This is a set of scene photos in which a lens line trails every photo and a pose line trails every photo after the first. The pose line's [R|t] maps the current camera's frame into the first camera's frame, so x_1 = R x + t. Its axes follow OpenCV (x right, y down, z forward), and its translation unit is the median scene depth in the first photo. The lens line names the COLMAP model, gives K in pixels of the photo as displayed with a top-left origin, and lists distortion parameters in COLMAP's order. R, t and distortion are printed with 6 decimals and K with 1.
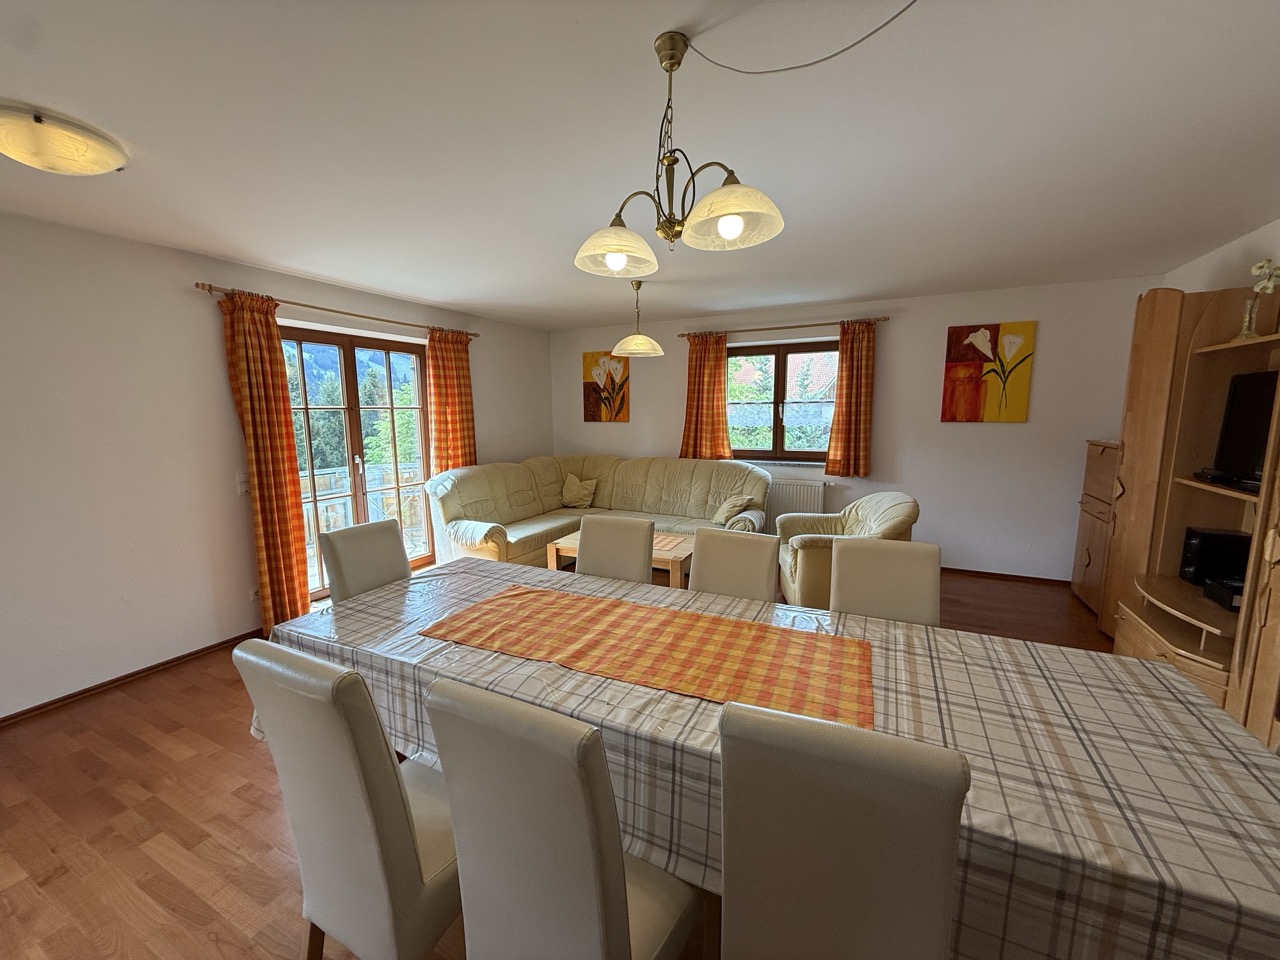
lens RADIAL K [[508.6, 0, 644.0], [0, 508.6, 482.2], [0, 0, 1]] dist [-0.001603, 0.000036]
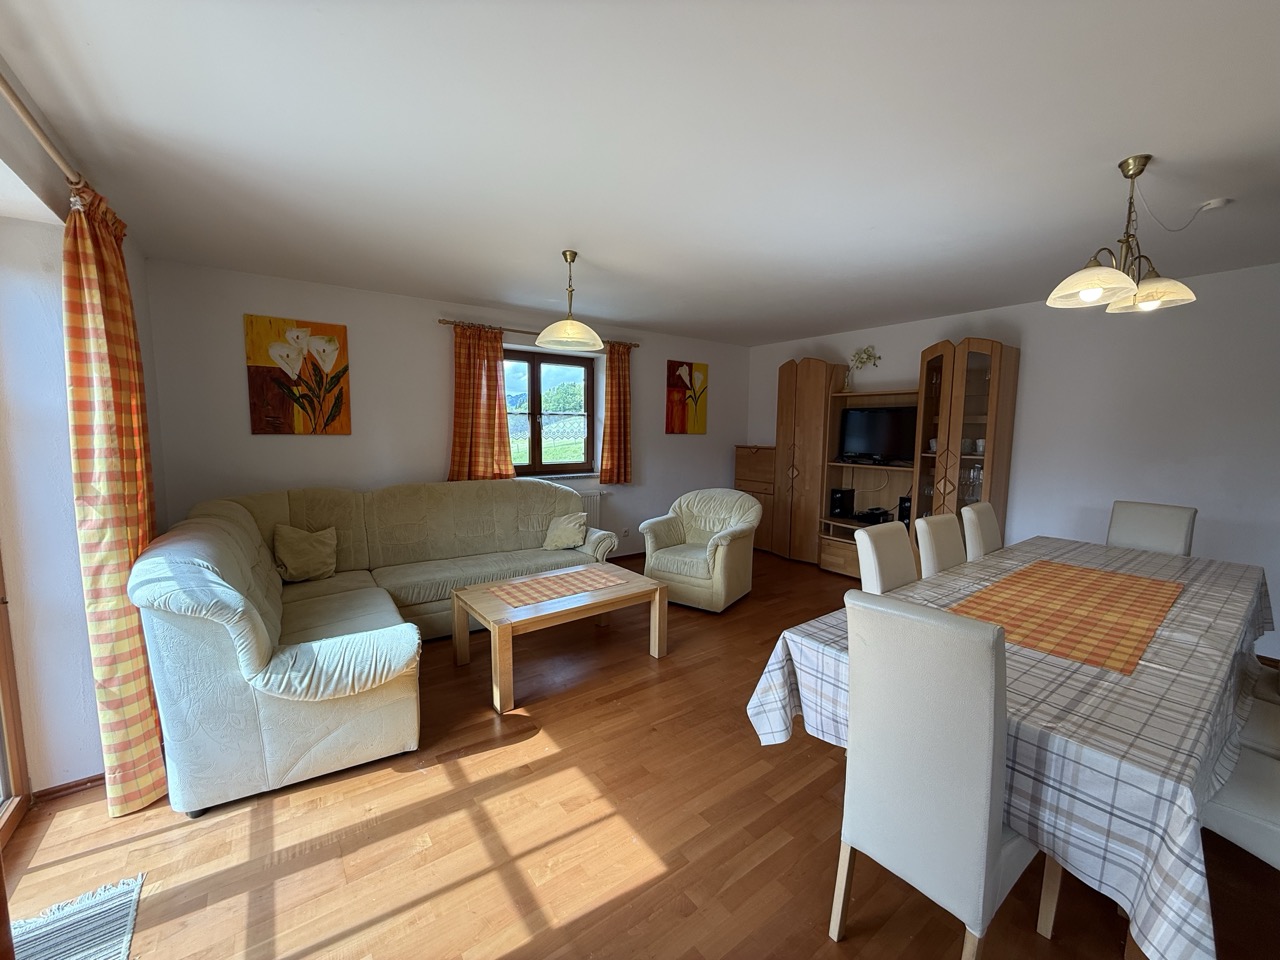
lens RADIAL K [[508.6, 0, 641.5], [0, 508.6, 485.1], [0, 0, 1]] dist [-0.001603, 0.000036]
pose [[0.465018, -0.084441, 0.881265, -0.499599], [0.112315, 0.993024, 0.035884, -0.038735], [-0.878148, 0.082293, 0.471259, 0.409083]]
